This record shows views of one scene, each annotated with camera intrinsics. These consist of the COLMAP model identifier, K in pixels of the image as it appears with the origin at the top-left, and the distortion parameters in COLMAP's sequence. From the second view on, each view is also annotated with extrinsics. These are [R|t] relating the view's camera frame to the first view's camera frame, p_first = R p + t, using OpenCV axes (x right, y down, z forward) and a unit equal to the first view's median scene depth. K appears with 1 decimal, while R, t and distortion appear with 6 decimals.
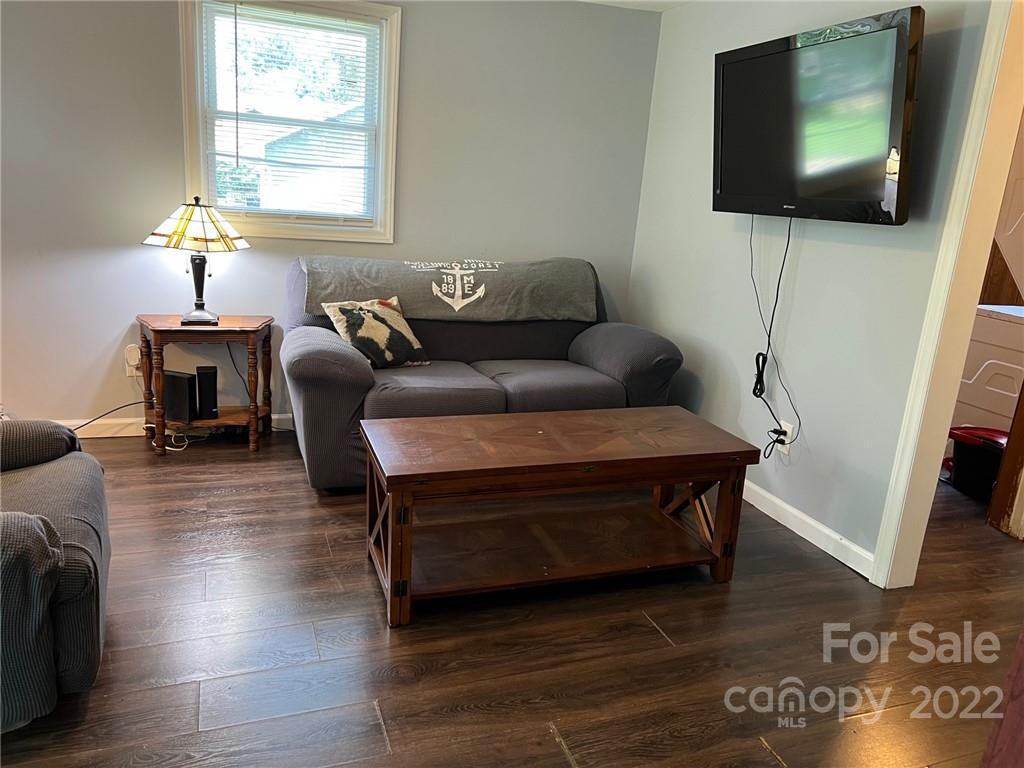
lens RADIAL K [[783.2, 0, 505.1], [0, 783.2, 383.7], [0, 0, 1]] dist [0.112808, -0.137227]
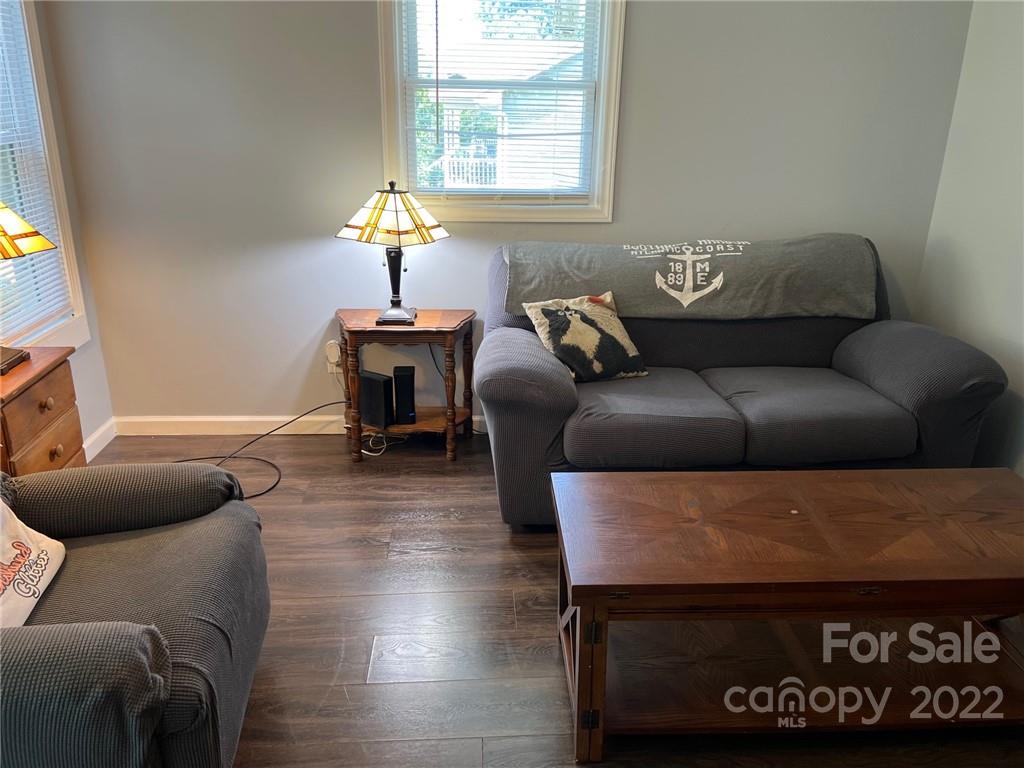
lens RADIAL K [[783.2, 0, 505.1], [0, 783.2, 383.7], [0, 0, 1]] dist [0.112808, -0.137227]
pose [[0.957285, 0.042101, -0.286064, -0.003728], [-0.020964, 0.996845, 0.076557, -0.077182], [0.288384, -0.067290, 0.955147, 0.171848]]
